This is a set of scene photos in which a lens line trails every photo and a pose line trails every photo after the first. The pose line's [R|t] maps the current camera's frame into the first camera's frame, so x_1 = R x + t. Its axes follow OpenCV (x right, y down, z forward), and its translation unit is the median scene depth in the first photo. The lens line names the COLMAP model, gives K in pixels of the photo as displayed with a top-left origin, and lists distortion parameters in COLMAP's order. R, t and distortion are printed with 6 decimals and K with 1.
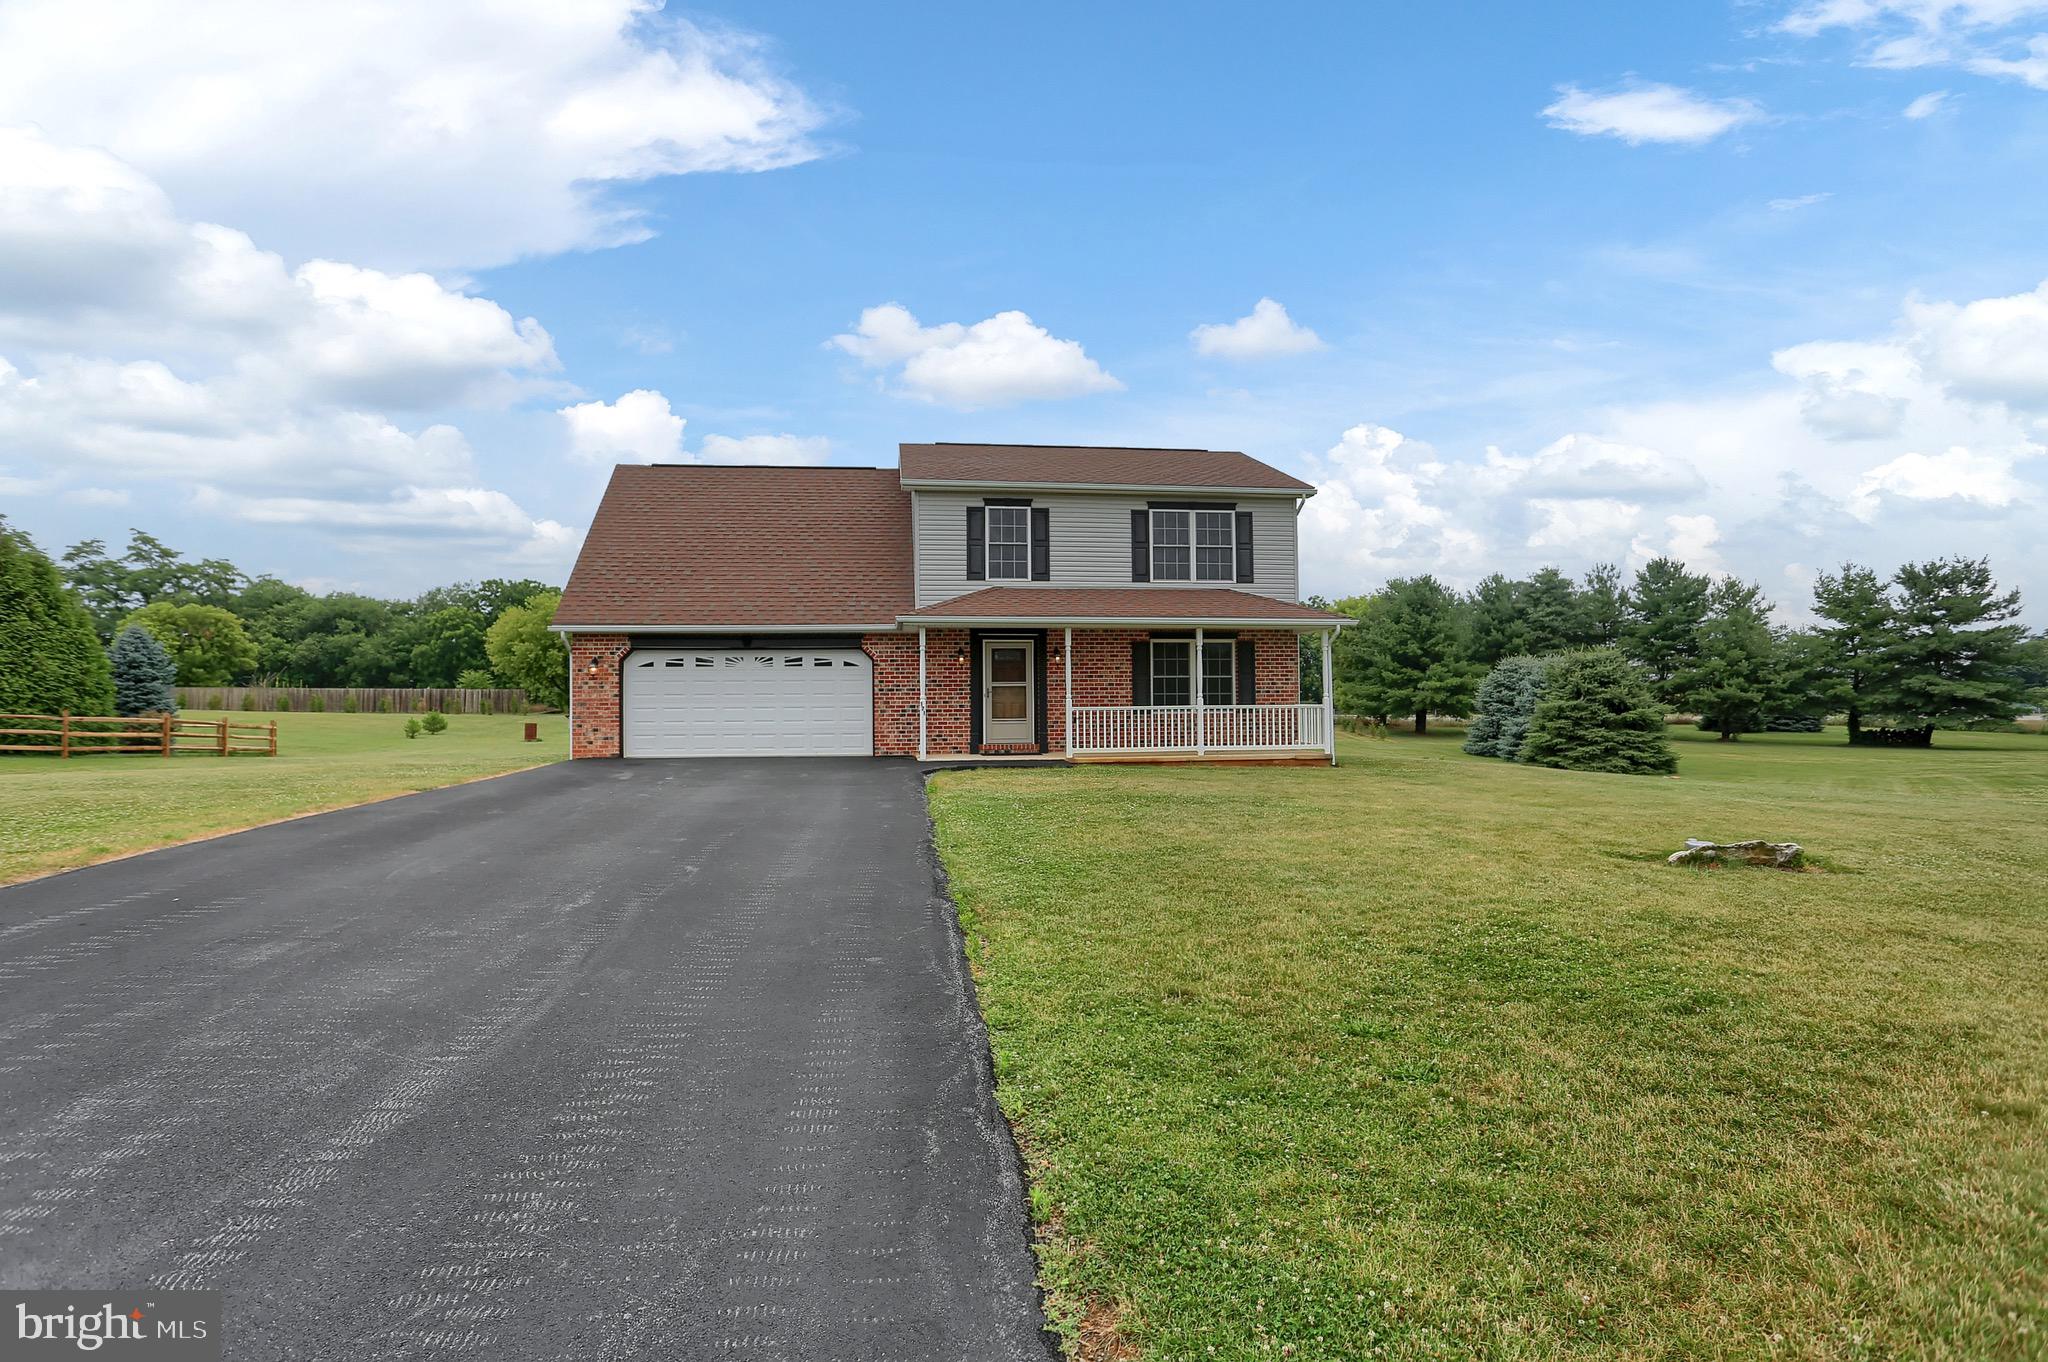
lens RADIAL K [[998.9, 0, 989.6], [0, 998.9, 687.4], [0, 0, 1]] dist [-0.000477, 0.000225]
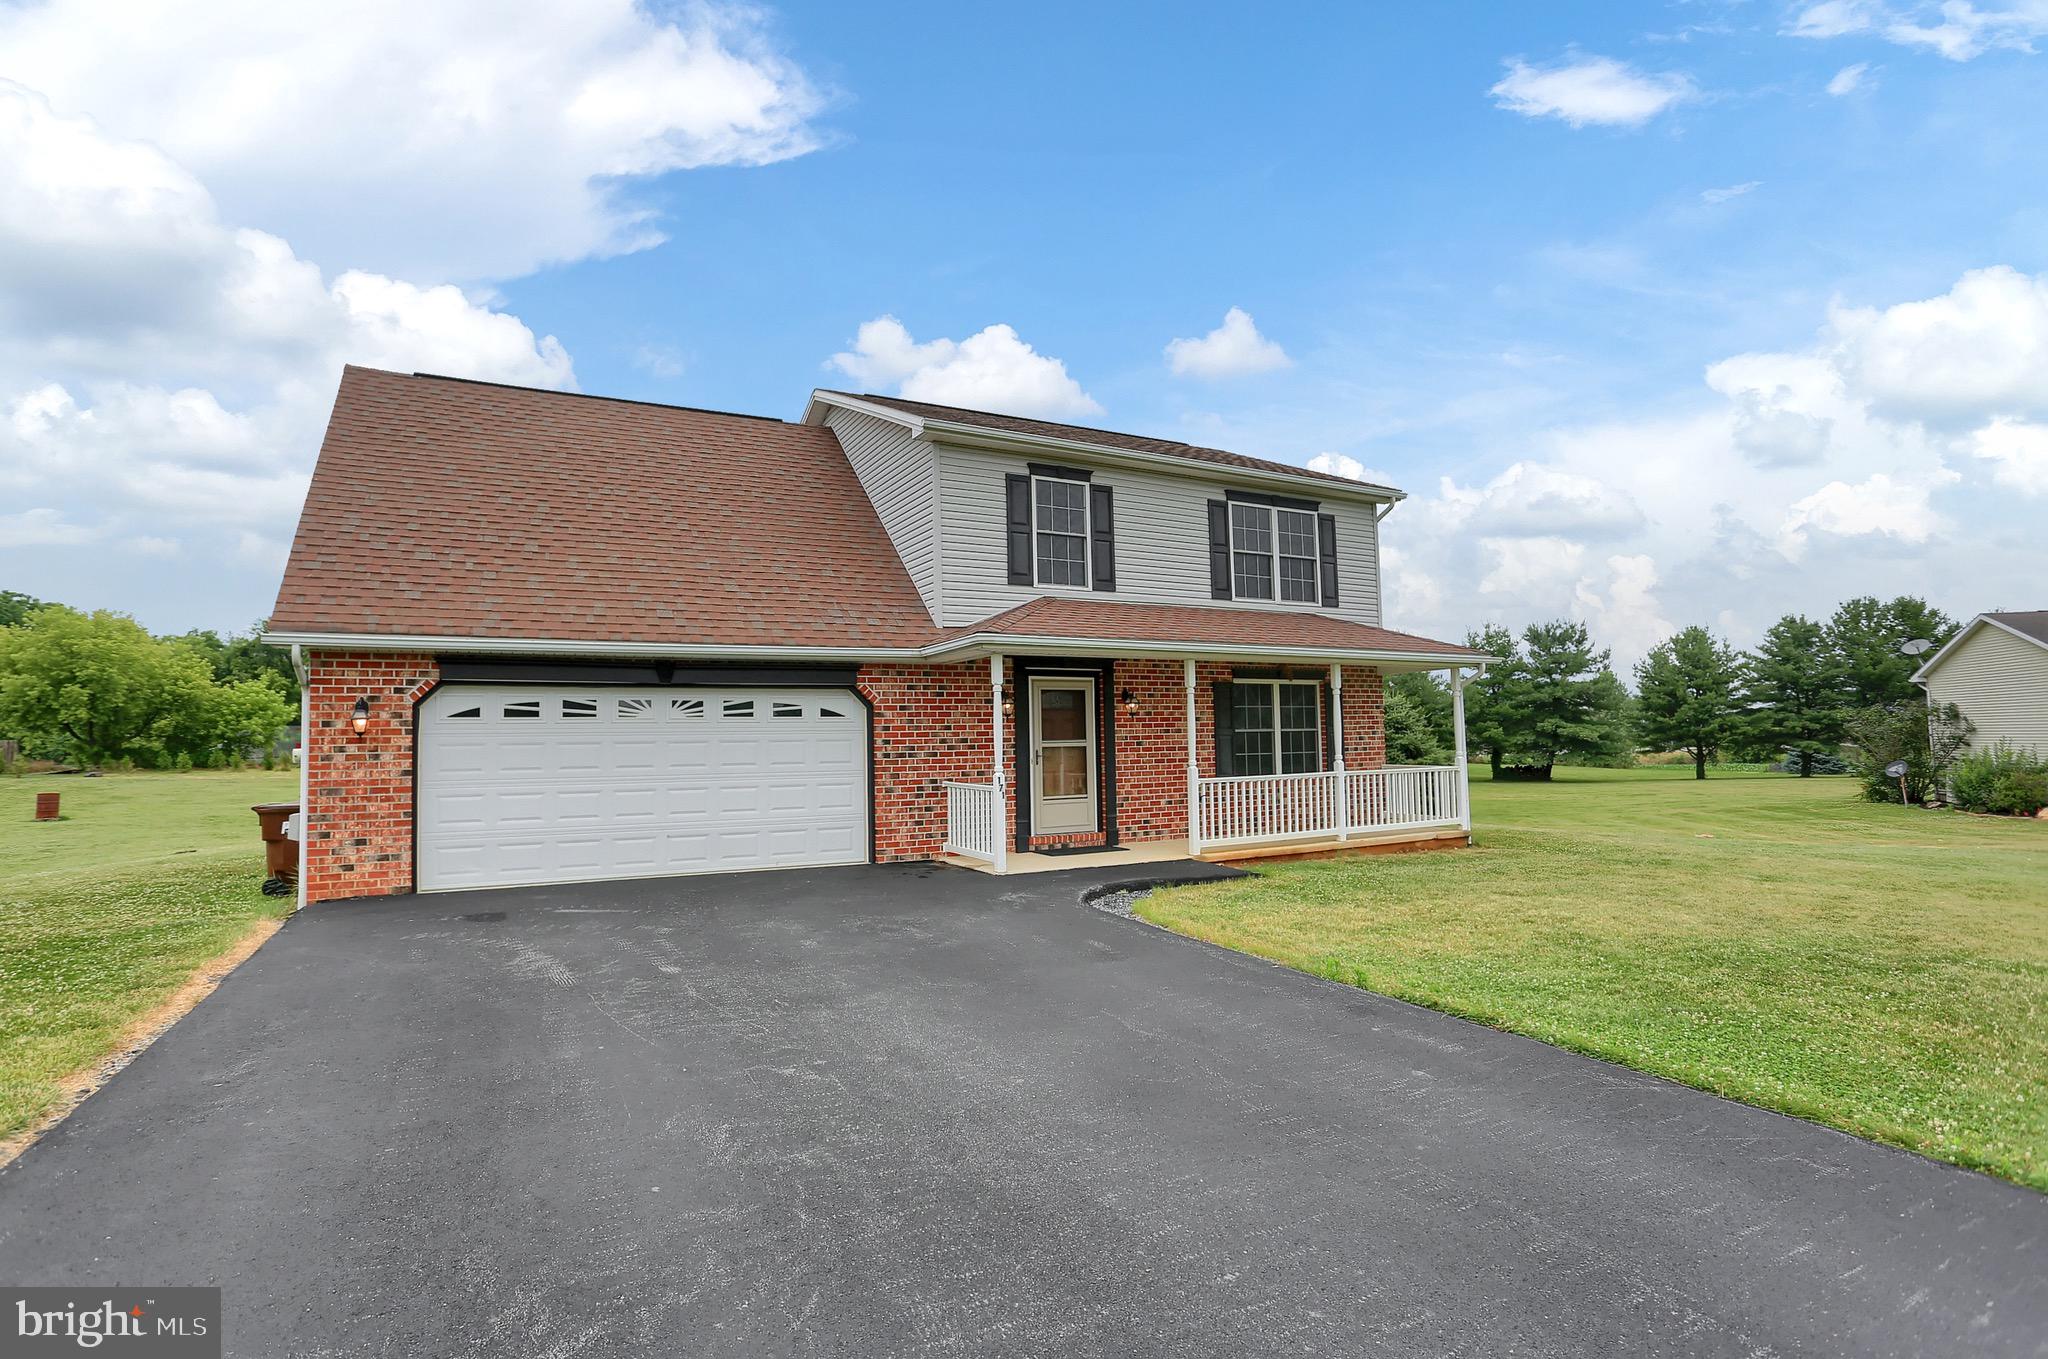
lens RADIAL K [[1047.2, 0, 1024.0], [0, 1047.2, 679.5], [0, 0, 1]] dist [-0.058594, 0.000257]
pose [[0.919144, 0.014759, 0.393645, -0.273713], [0.003815, 0.998918, -0.046360, -0.013317], [-0.393903, 0.044113, 0.918093, 0.363923]]
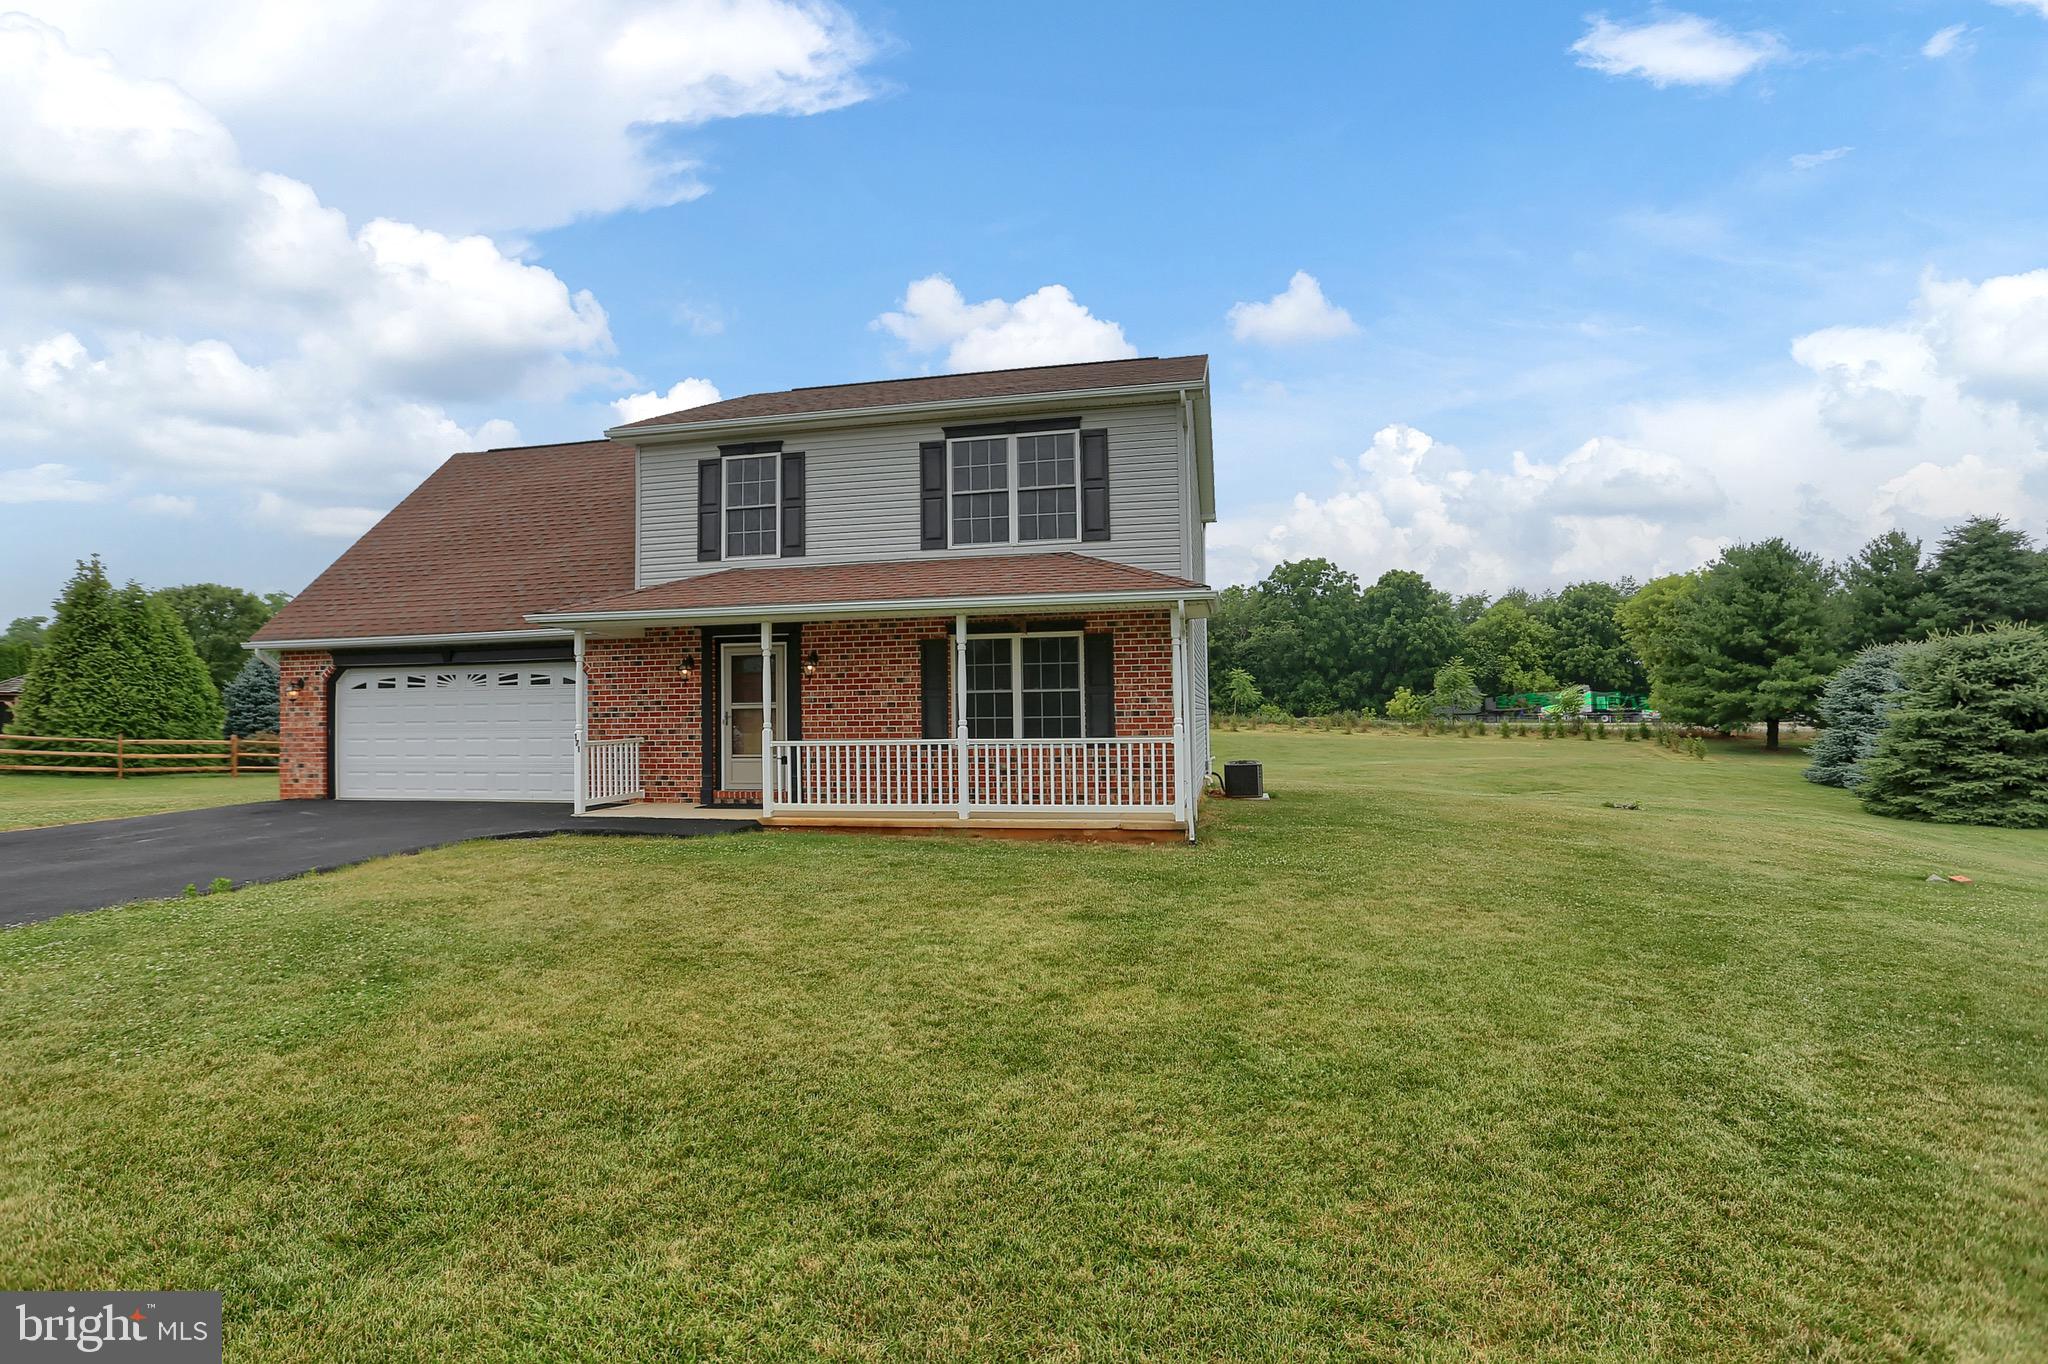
lens RADIAL K [[1008.3, 0, 1001.4], [0, 1008.3, 685.3], [0, 0, 1]] dist [-0.086123, 0.066242]
pose [[0.948106, -0.015431, -0.317578, 0.400642], [0.012894, 0.999866, -0.010091, -0.008040], [0.317691, 0.005473, 0.948178, 0.379250]]
